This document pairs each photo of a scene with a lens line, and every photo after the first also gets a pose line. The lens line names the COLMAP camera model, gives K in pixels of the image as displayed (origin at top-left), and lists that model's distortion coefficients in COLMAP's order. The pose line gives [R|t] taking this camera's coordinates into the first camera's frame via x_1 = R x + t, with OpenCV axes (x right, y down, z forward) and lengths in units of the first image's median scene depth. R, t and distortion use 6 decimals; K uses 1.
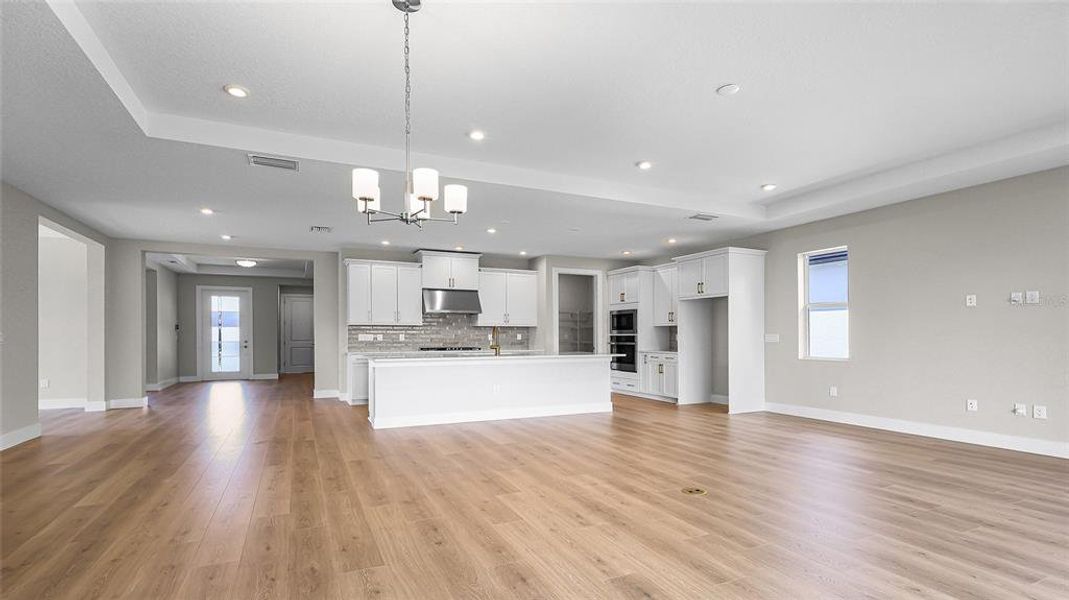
lens RADIAL K [[510.5, 0, 539.0], [0, 510.5, 337.4], [0, 0, 1]] dist [-0.013065, 0.000491]
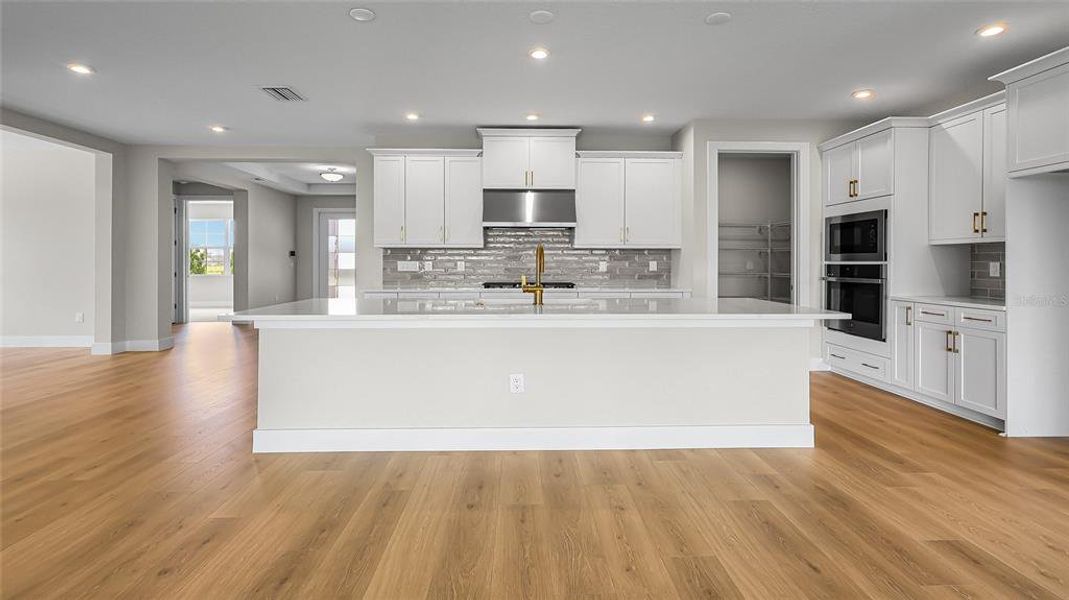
lens RADIAL K [[510.5, 0, 527.8], [0, 510.5, 270.2], [0, 0, 1]] dist [-0.013065, 0.000491]
pose [[0.911189, 0.008003, -0.411910, 0.079445], [-0.003145, 0.999917, 0.012470, -0.003402], [0.411976, -0.010067, 0.911139, 0.420363]]
